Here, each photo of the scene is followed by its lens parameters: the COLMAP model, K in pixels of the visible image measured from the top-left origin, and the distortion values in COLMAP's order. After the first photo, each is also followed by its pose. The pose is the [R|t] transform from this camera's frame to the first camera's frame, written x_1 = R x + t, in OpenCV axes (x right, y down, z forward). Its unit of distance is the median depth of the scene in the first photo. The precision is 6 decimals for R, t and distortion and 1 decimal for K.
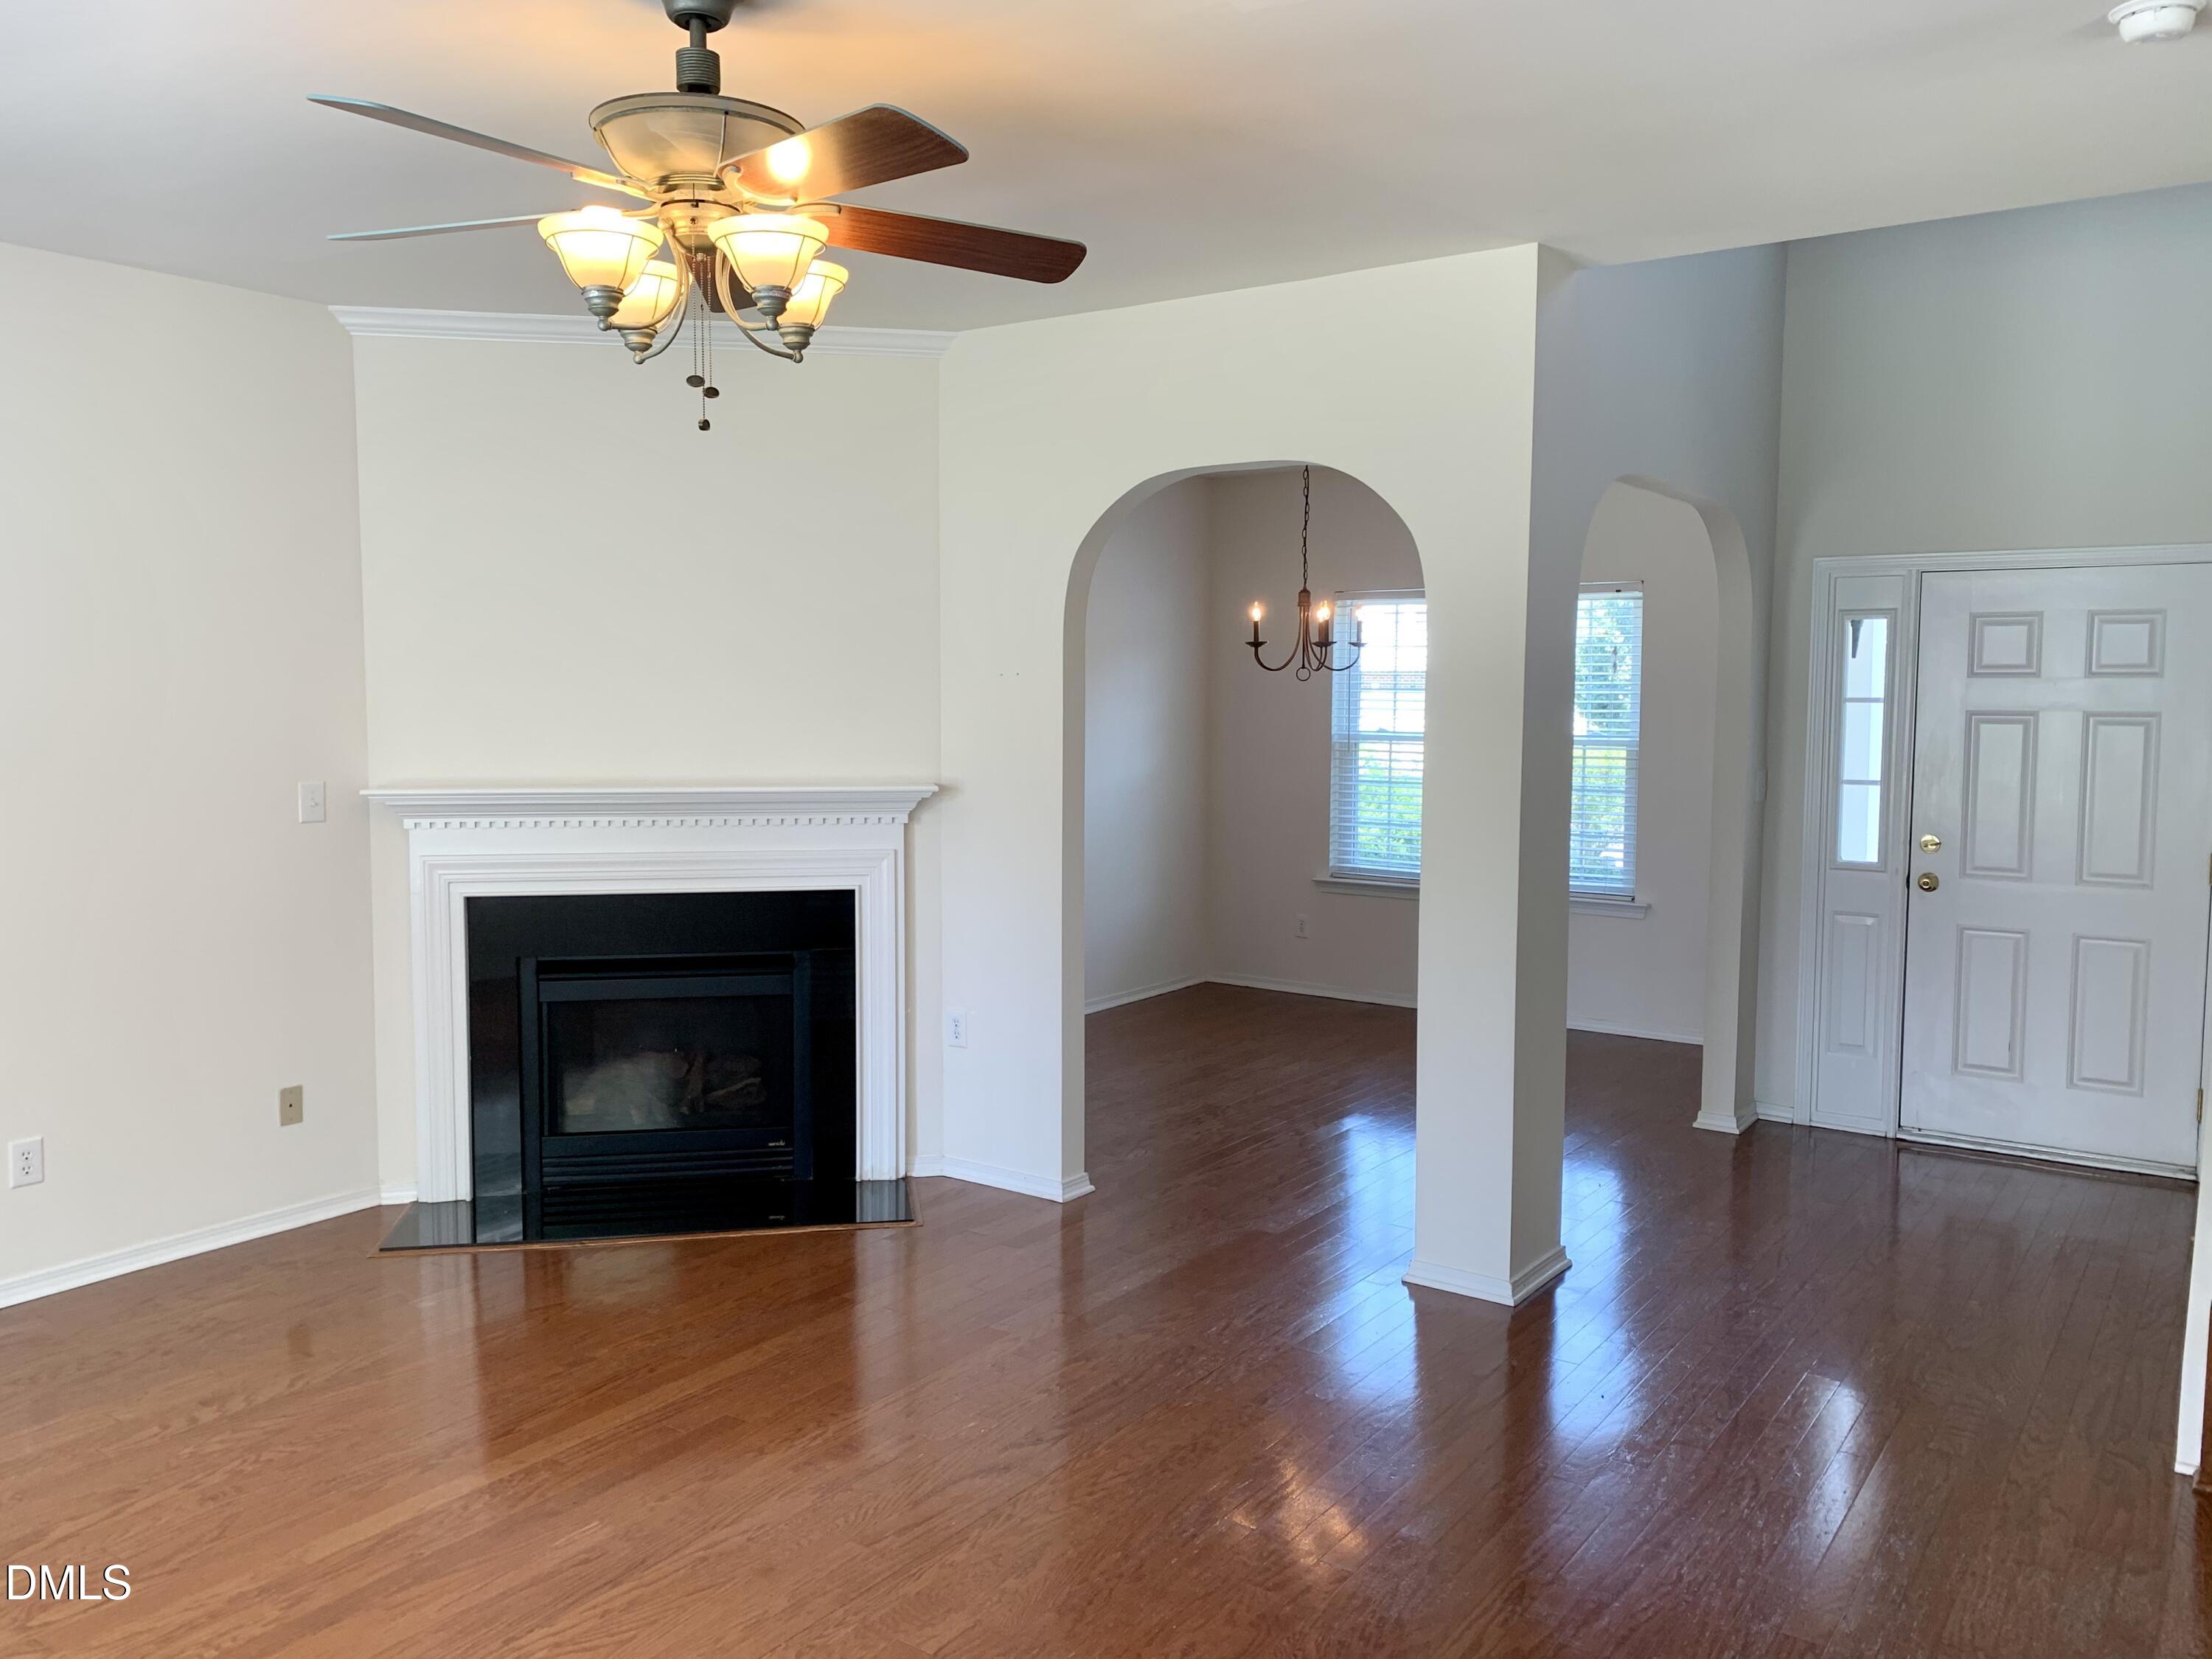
lens RADIAL K [[1685.3, 0, 1101.3], [0, 1685.3, 823.7], [0, 0, 1]] dist [0.153777, -0.269988]
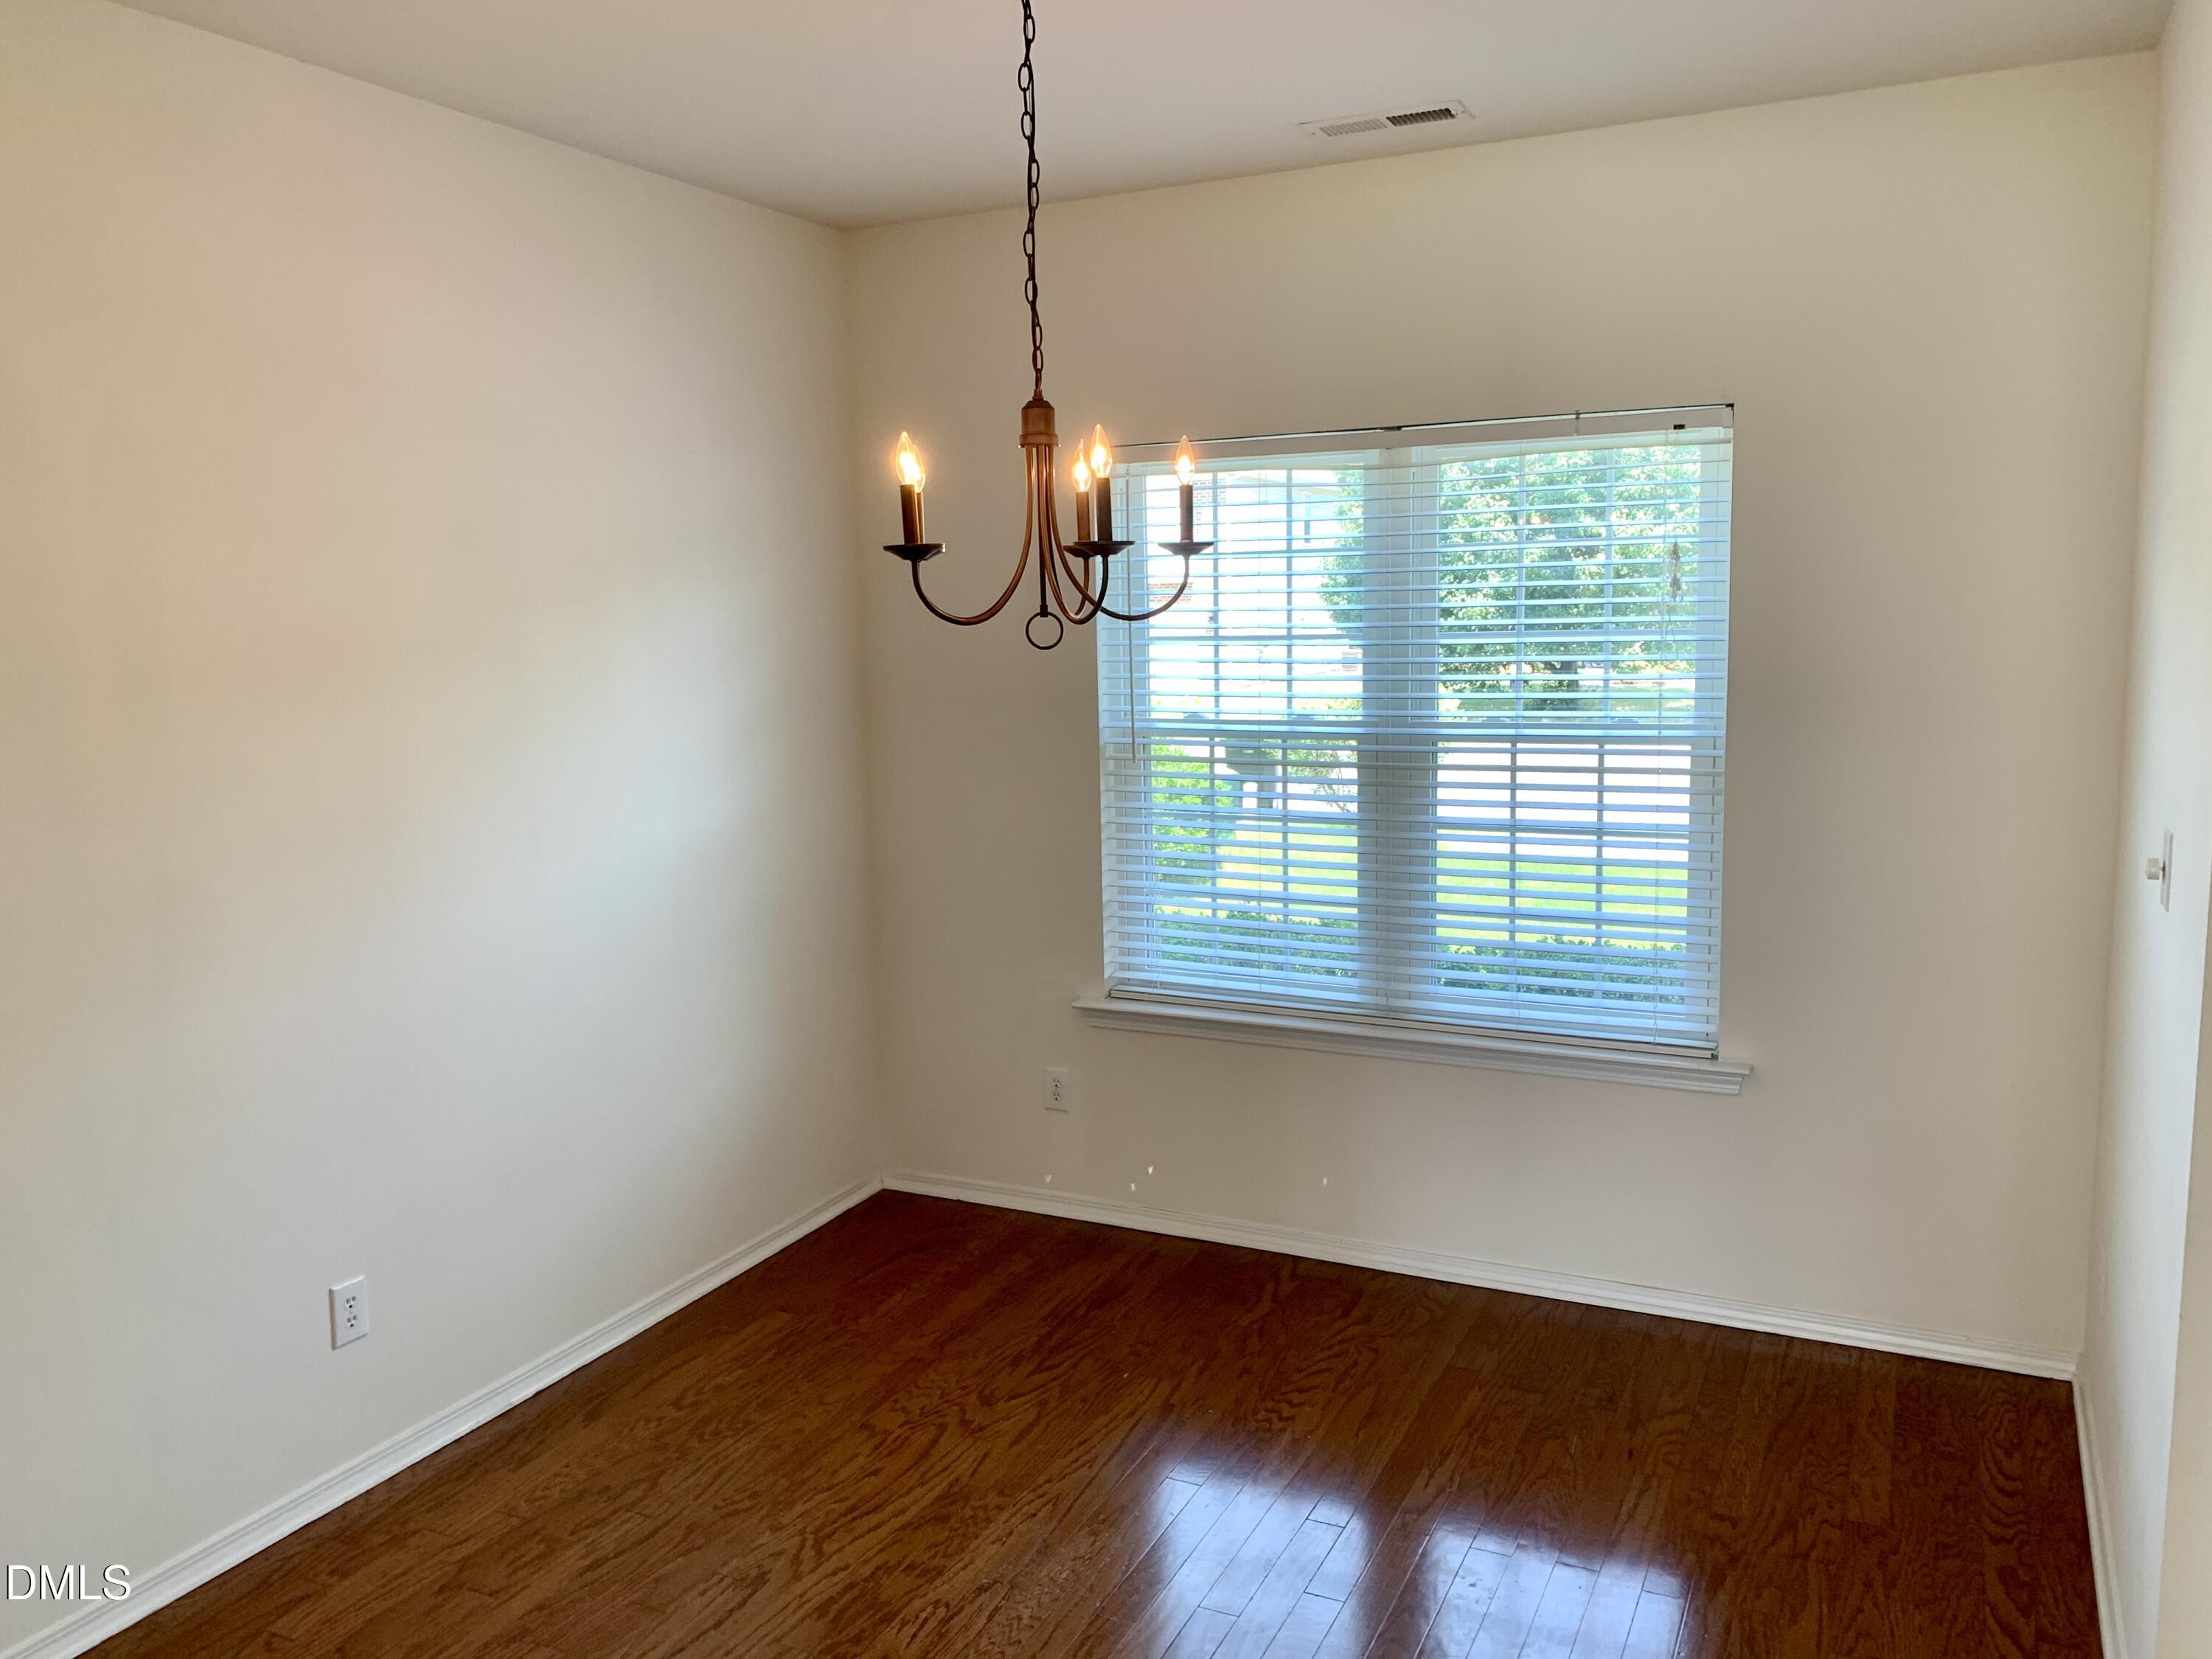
lens RADIAL K [[1685.3, 0, 1101.3], [0, 1685.3, 823.7], [0, 0, 1]] dist [0.153777, -0.269988]
pose [[0.987391, -0.045297, 0.151680, 0.069470], [0.037886, 0.997959, 0.051401, -0.061171], [-0.153699, -0.045007, 0.987092, 0.594469]]
